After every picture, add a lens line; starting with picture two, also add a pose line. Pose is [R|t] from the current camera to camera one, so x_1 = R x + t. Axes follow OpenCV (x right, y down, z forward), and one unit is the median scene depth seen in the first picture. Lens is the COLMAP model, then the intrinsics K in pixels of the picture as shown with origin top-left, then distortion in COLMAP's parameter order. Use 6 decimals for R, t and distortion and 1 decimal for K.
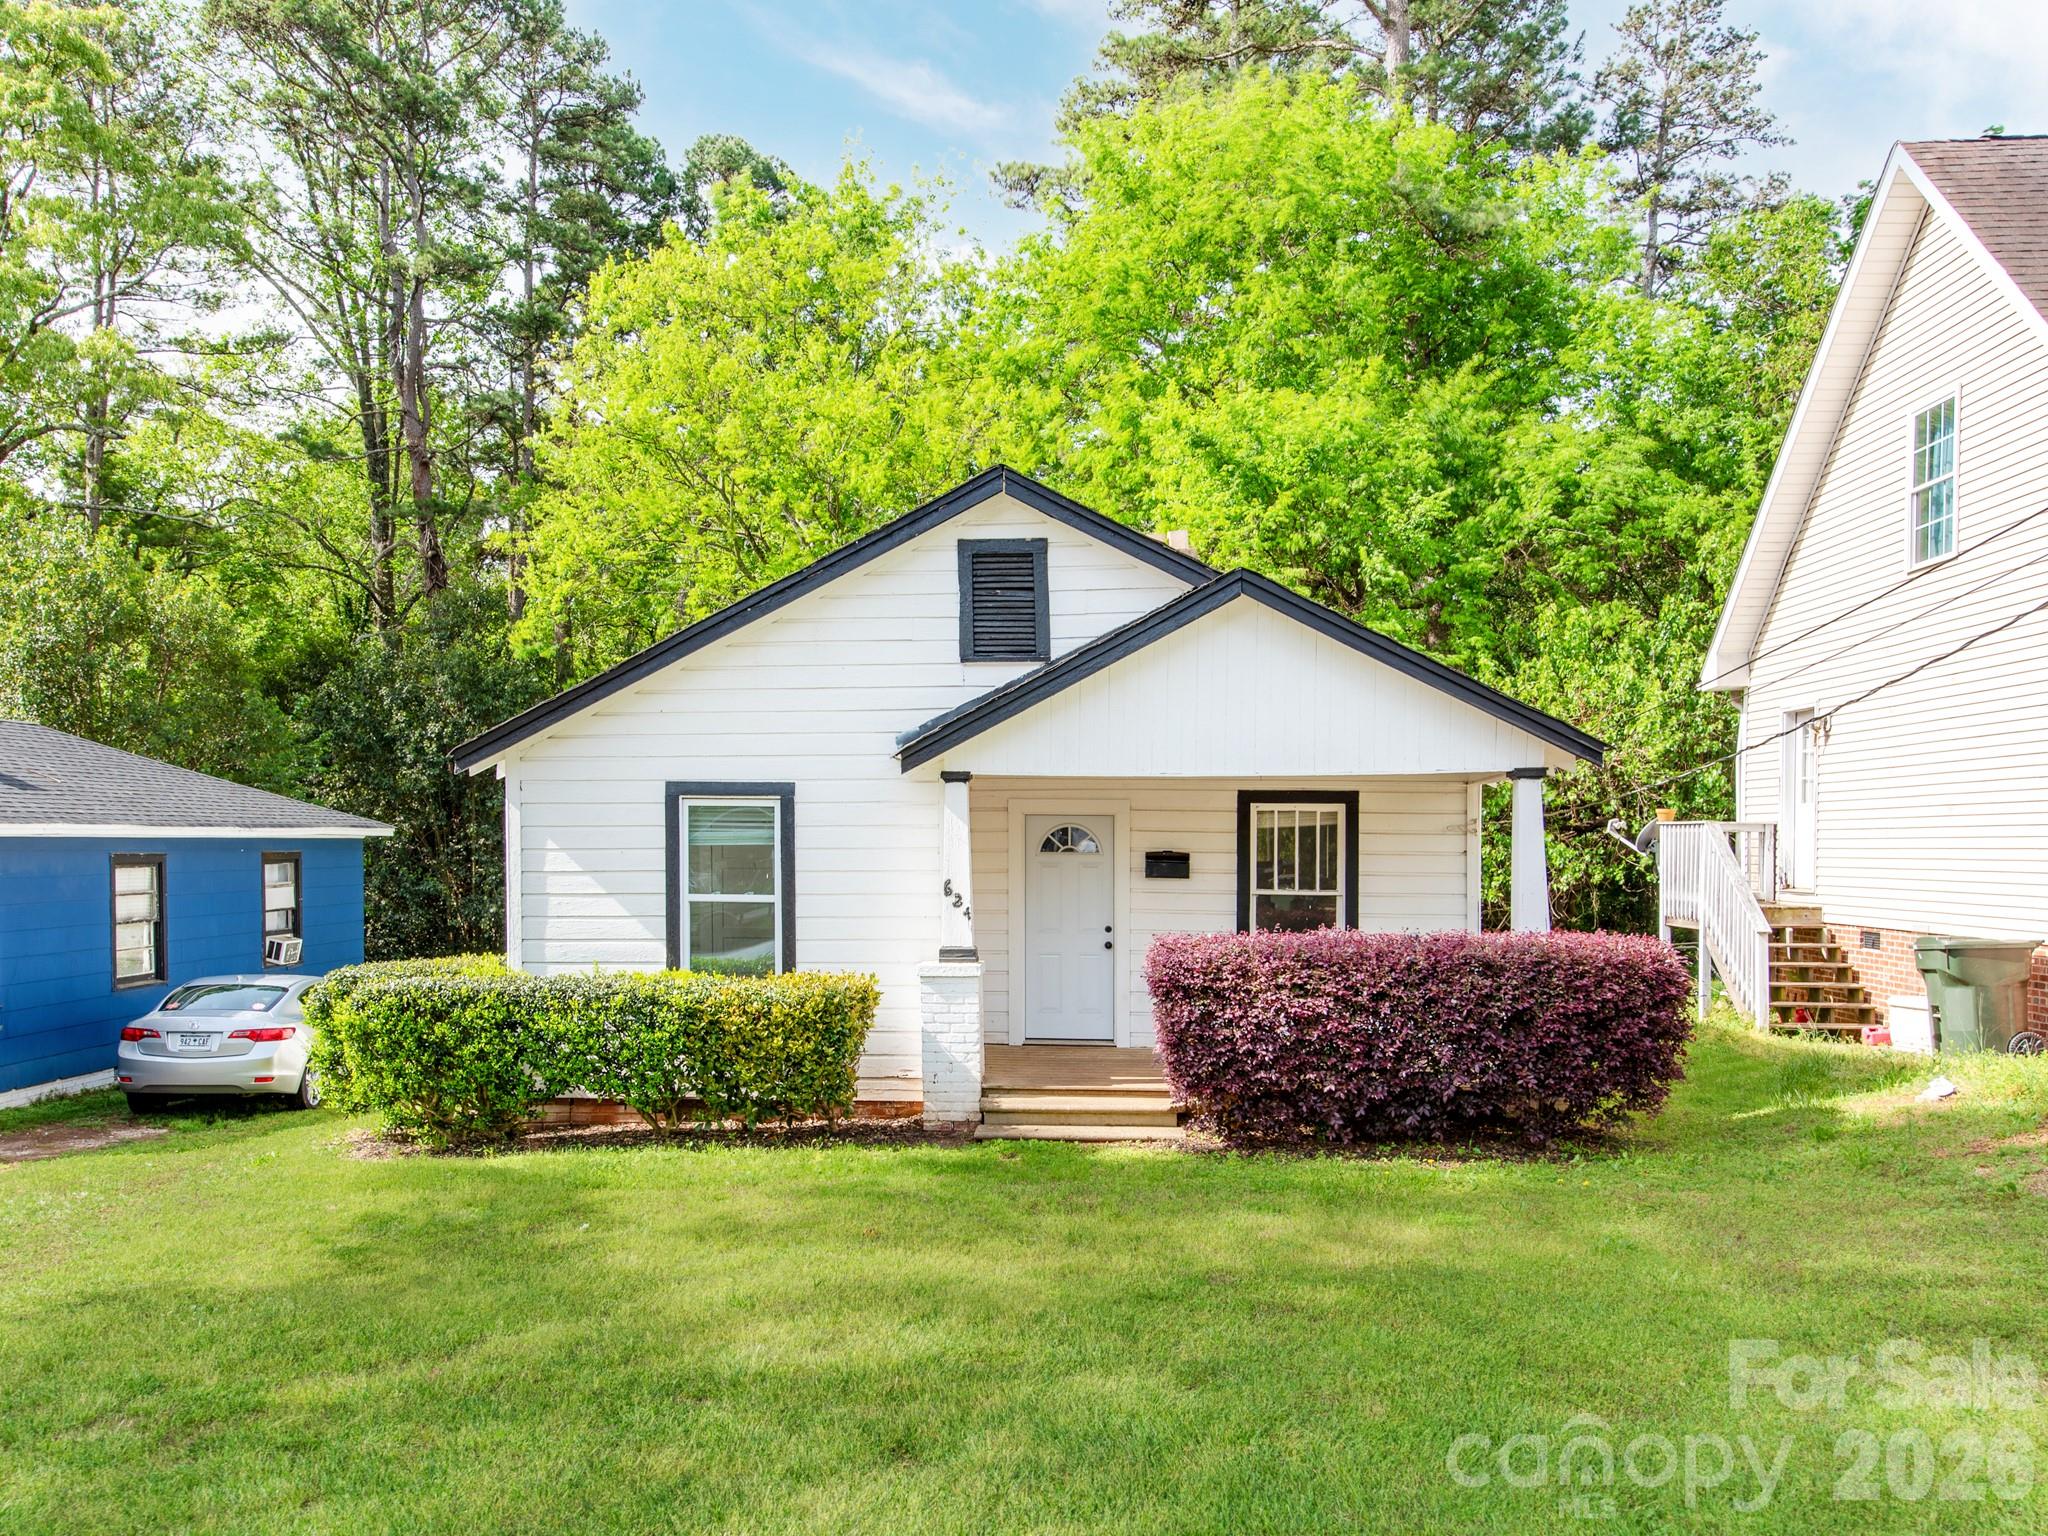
lens RADIAL K [[2608.5, 0, 1023.8], [0, 2608.5, 770.2], [0, 0, 1]] dist [0.117490, 0.000000]
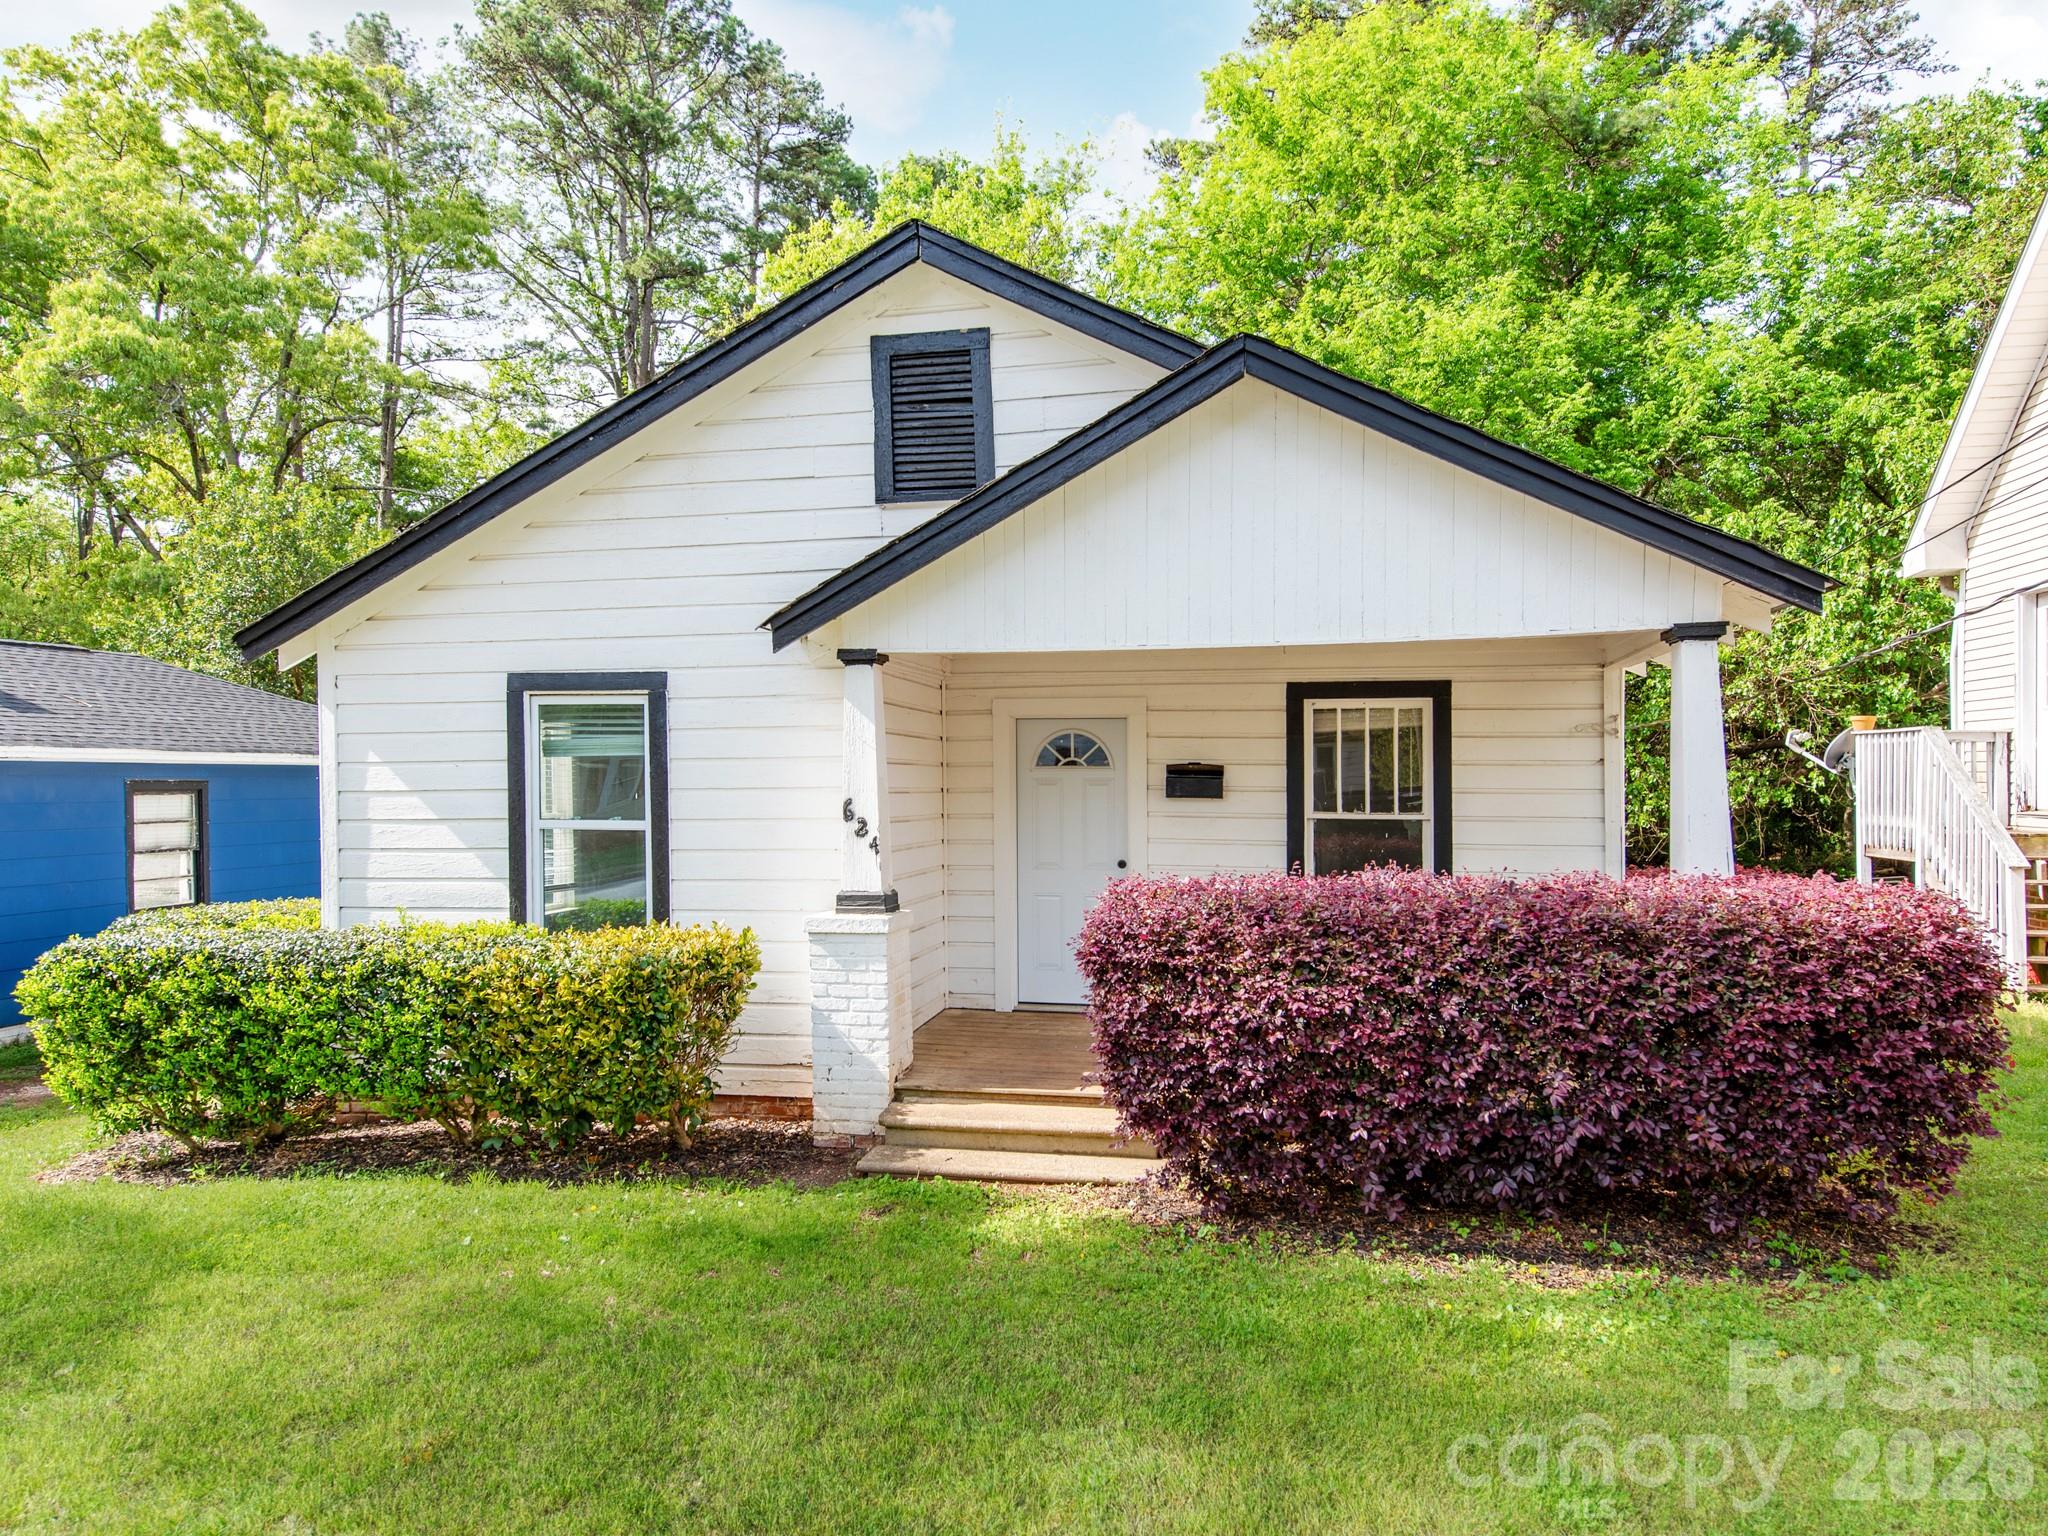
lens RADIAL K [[1599.6, 0, 1038.3], [0, 1599.6, 742.7], [0, 0, 1]] dist [0.050176, -0.007343]
pose [[0.983152, -0.011657, -0.182419, 0.102492], [0.011058, 0.999930, -0.004297, 0.028459], [0.182456, 0.002208, 0.983211, 0.563729]]
